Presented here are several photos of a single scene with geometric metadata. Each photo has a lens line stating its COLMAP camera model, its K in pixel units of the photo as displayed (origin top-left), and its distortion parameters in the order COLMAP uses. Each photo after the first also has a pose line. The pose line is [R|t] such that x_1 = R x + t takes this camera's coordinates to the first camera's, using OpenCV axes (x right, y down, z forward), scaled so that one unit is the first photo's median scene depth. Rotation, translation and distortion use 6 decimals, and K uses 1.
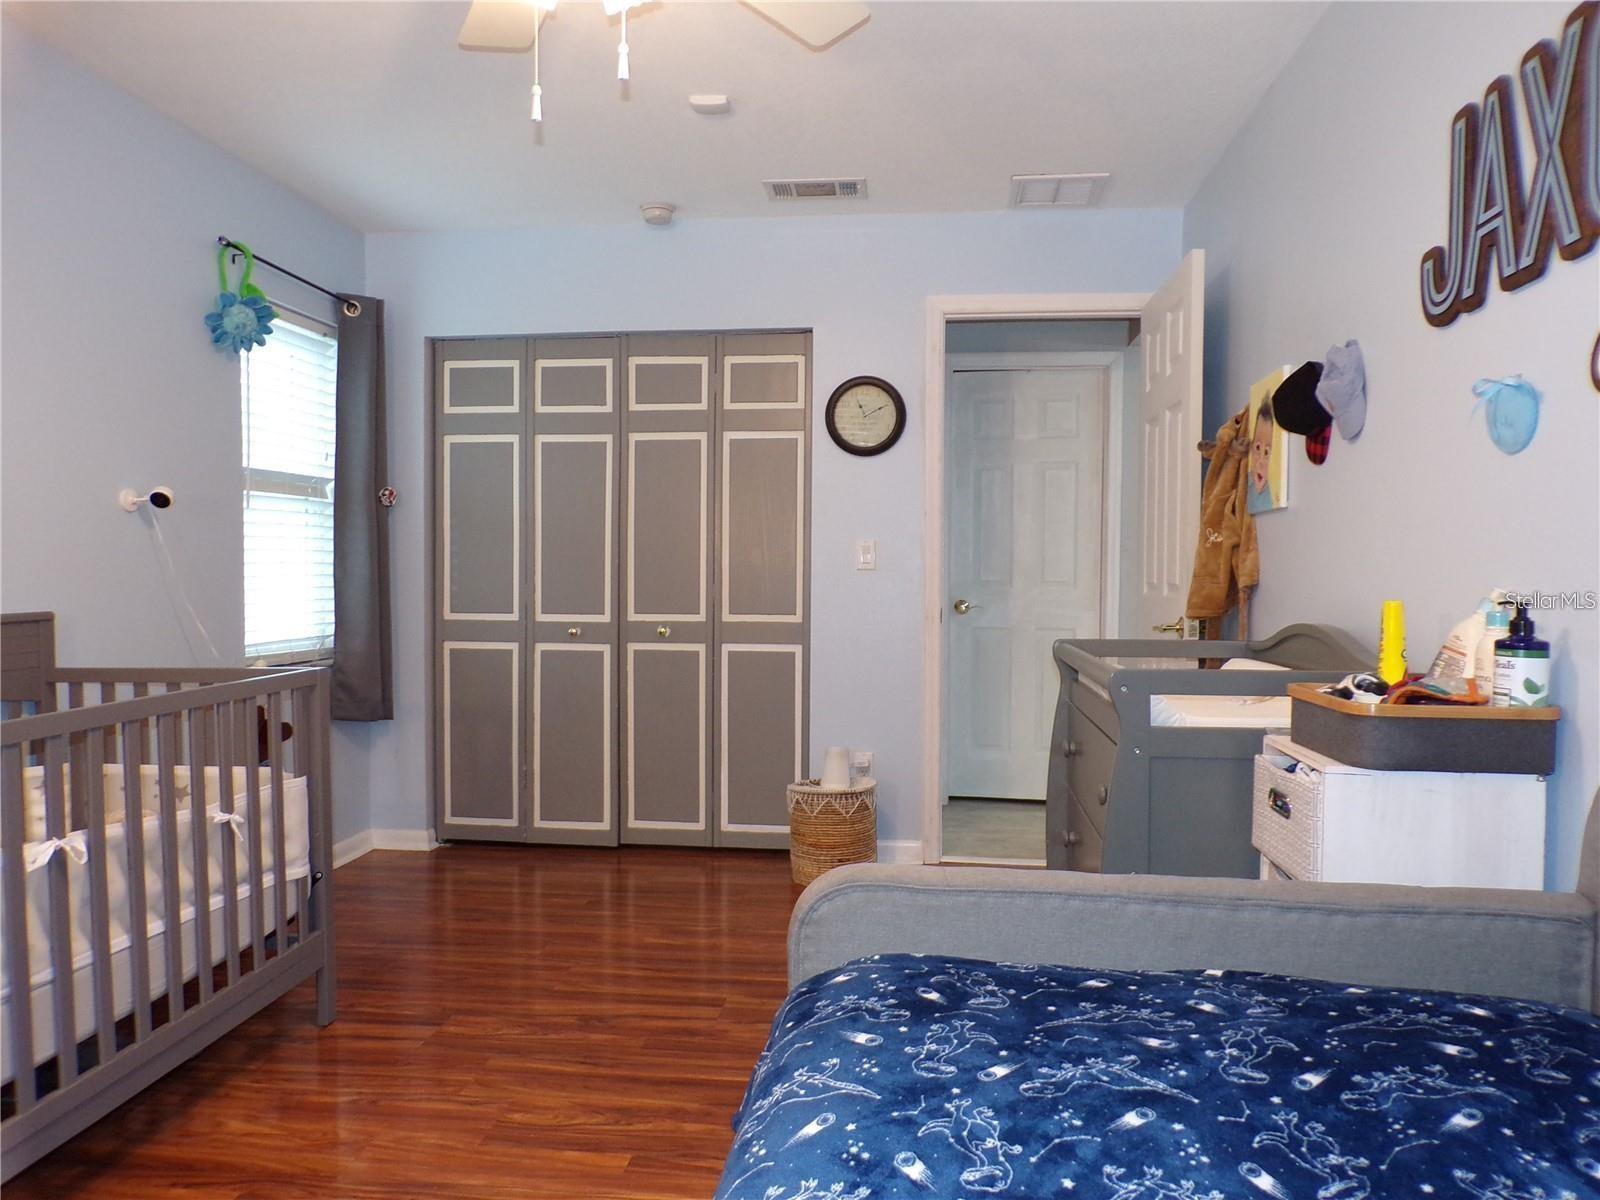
lens RADIAL K [[1089.1, 0, 803.9], [0, 1089.1, 605.4], [0, 0, 1]] dist [-0.015768, 0.020381]
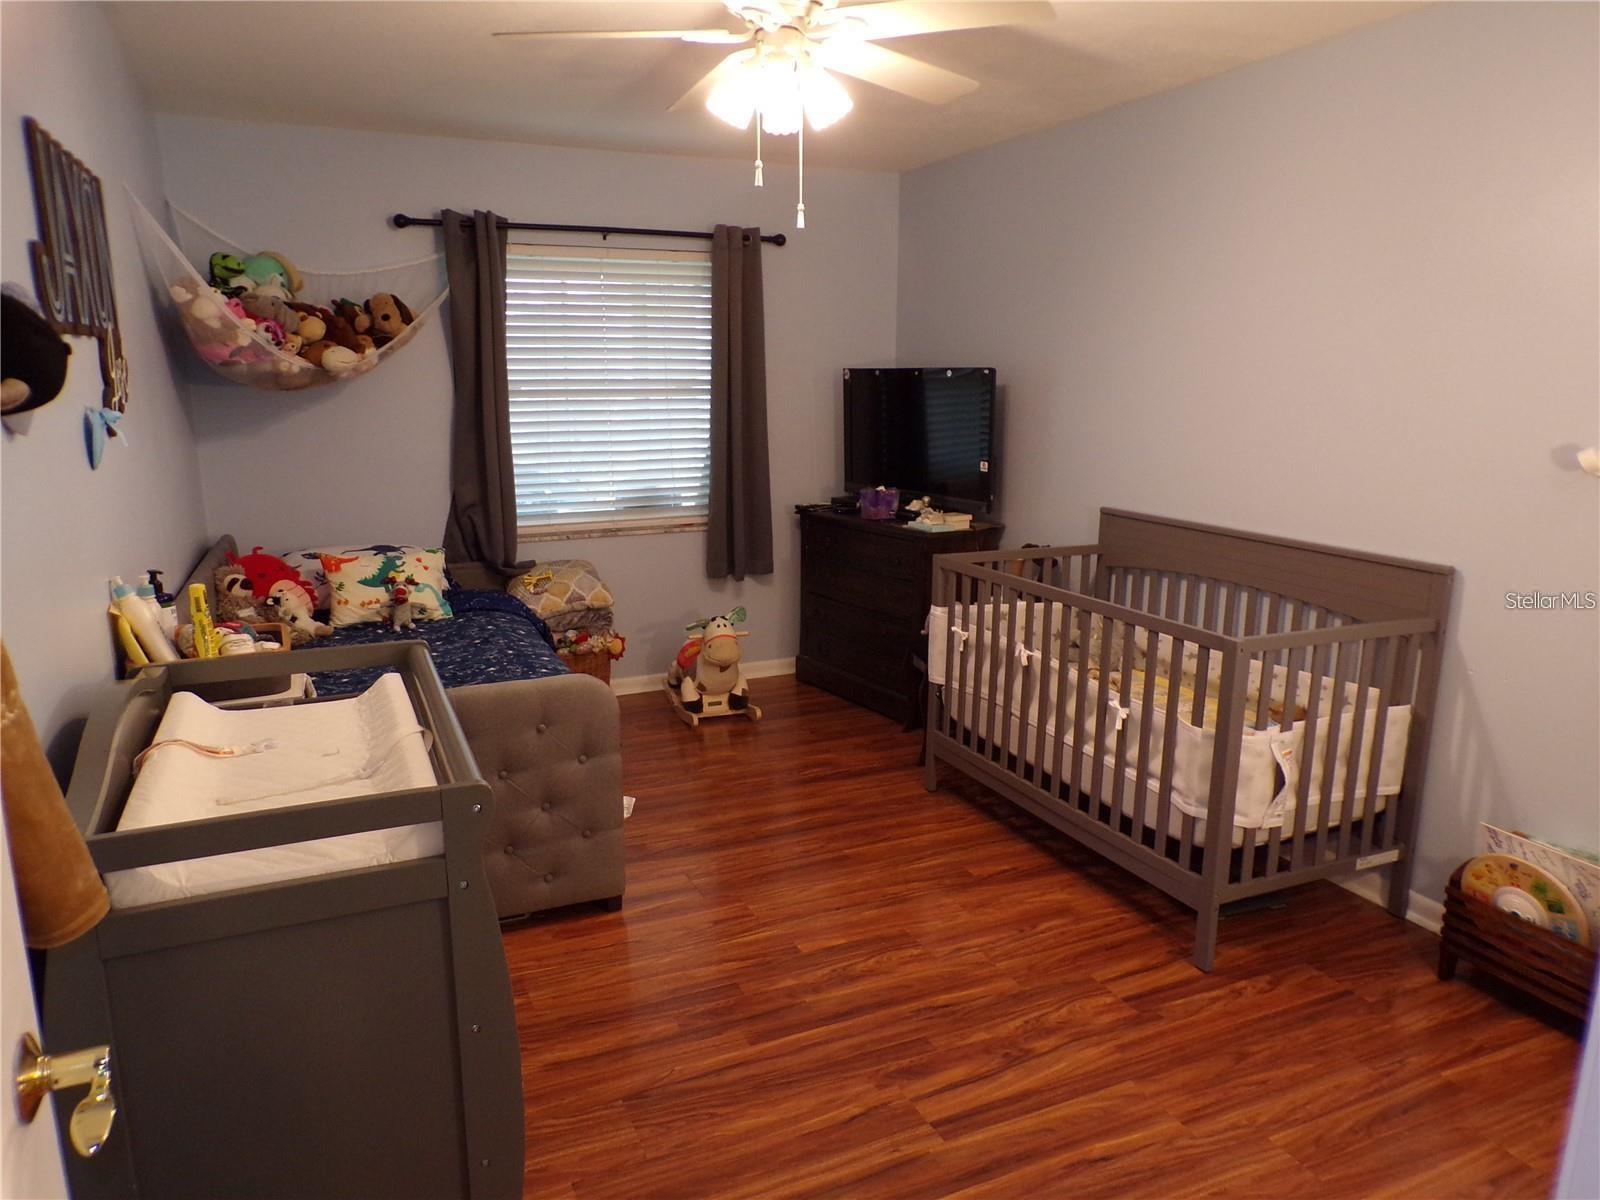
lens RADIAL K [[1089.1, 0, 795.8], [0, 1089.1, 606.5], [0, 0, 1]] dist [-0.015768, 0.020381]
pose [[-0.857081, 0.105987, -0.504161, 0.424834], [-0.026662, 0.968173, 0.248858, -0.223133], [0.514491, 0.226734, -0.826977, 1.742310]]
